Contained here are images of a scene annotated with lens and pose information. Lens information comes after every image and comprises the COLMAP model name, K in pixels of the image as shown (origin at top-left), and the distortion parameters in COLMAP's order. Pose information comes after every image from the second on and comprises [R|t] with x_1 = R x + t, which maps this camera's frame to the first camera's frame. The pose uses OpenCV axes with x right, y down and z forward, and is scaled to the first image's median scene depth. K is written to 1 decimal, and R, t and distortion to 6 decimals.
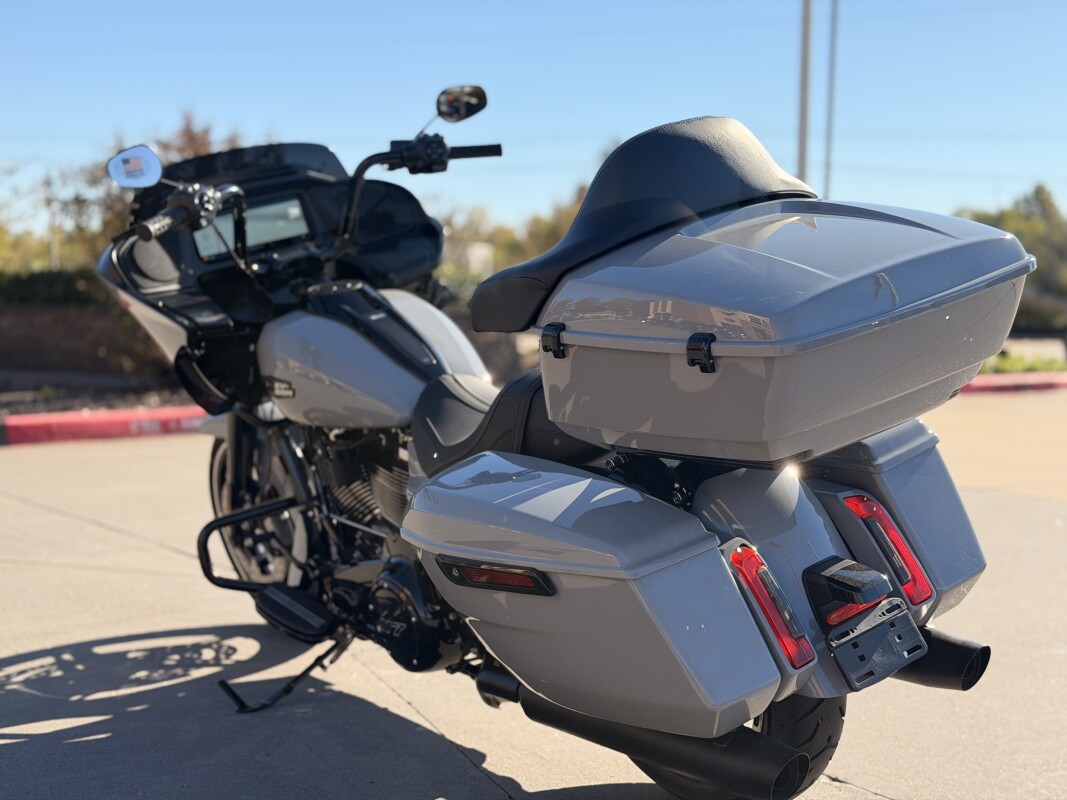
lens RADIAL K [[1486.8, 0, 533.5], [0, 1486.8, 400.0], [0, 0, 1]] dist [0.200551, -0.027680]
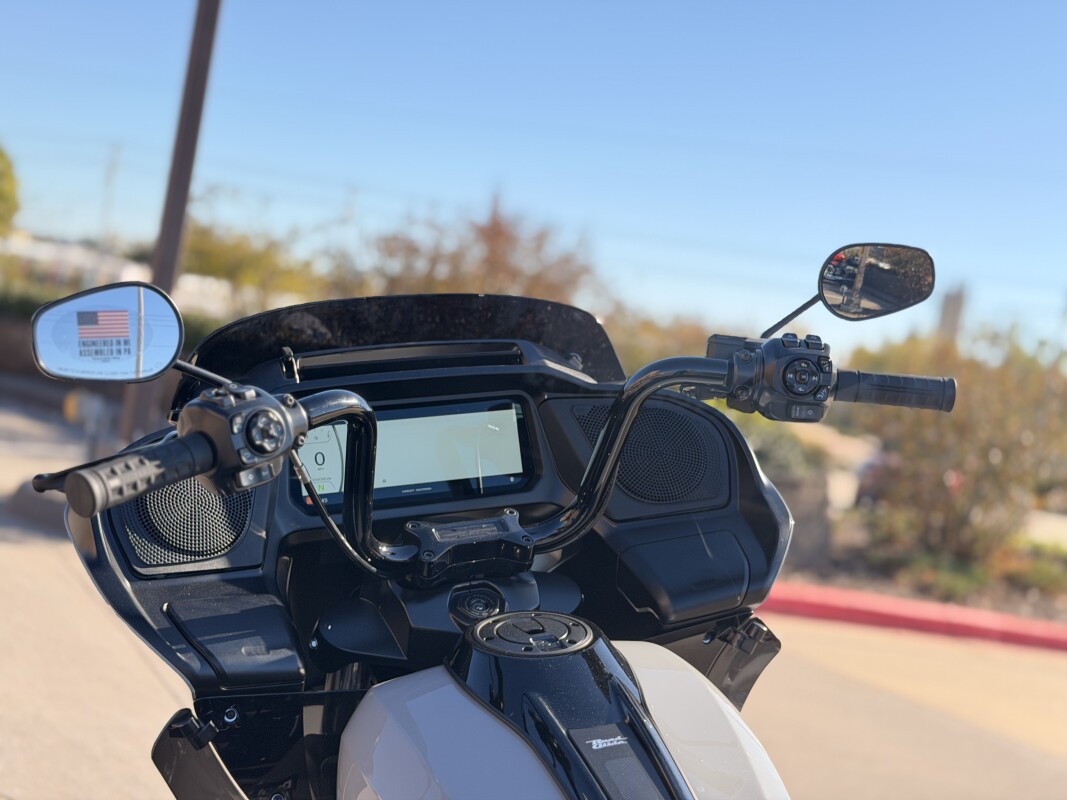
lens RADIAL K [[1486.8, 0, 533.5], [0, 1486.8, 400.0], [0, 0, 1]] dist [0.200551, -0.027680]
pose [[0.963315, 0.178972, -0.199981, -0.053746], [-0.191034, 0.980660, -0.042580, -0.125551], [0.188493, 0.079221, 0.978874, 0.544951]]
